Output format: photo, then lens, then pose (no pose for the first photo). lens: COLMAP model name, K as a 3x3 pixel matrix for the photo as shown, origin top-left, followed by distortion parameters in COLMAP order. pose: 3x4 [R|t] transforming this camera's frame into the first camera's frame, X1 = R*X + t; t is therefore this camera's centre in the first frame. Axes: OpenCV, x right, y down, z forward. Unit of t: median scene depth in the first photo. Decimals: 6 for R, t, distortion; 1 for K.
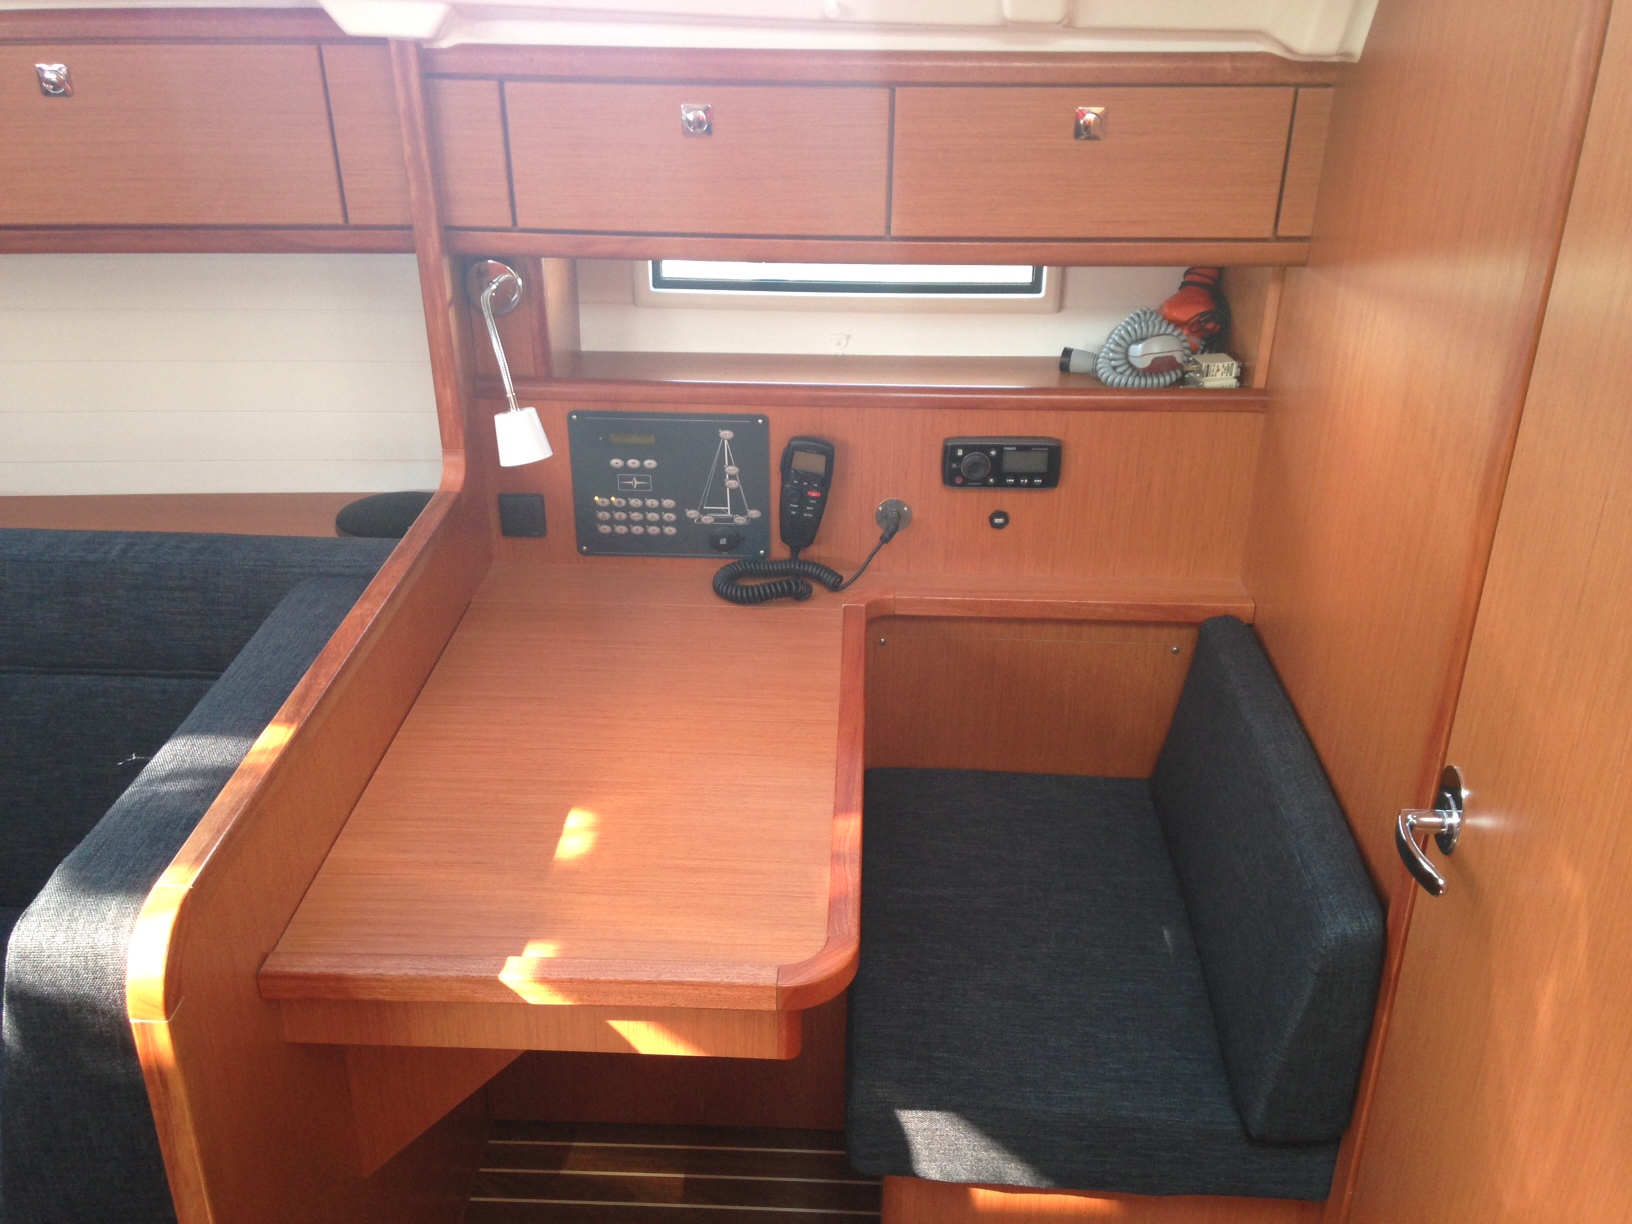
lens RADIAL K [[1508.4, 0, 807.6], [0, 1508.4, 616.1], [0, 0, 1]] dist [0.222028, -0.360087]
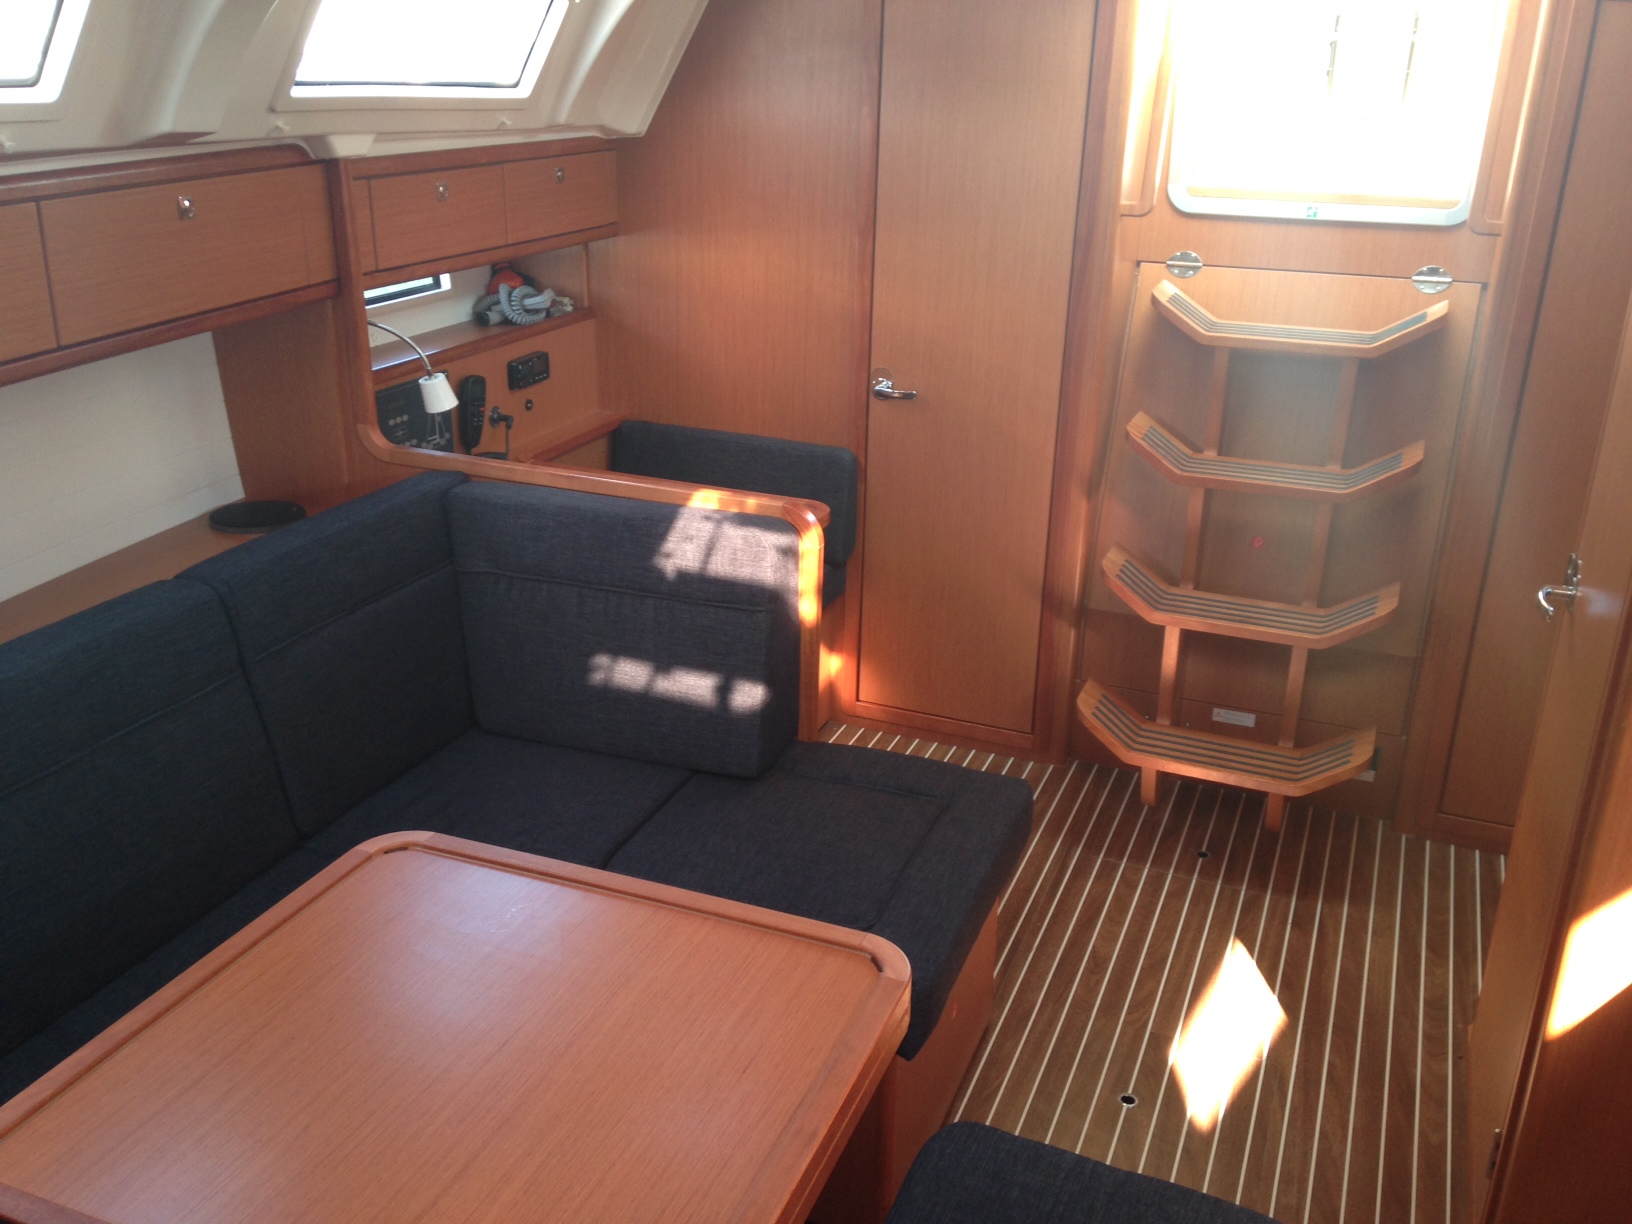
lens RADIAL K [[1508.4, 0, 807.6], [0, 1508.4, 616.1], [0, 0, 1]] dist [0.222028, -0.360087]
pose [[0.329798, -0.339152, 0.881028, -1.430119], [0.419185, 0.888804, 0.185231, -0.038477], [-0.845882, 0.308225, 0.435293, 0.030772]]
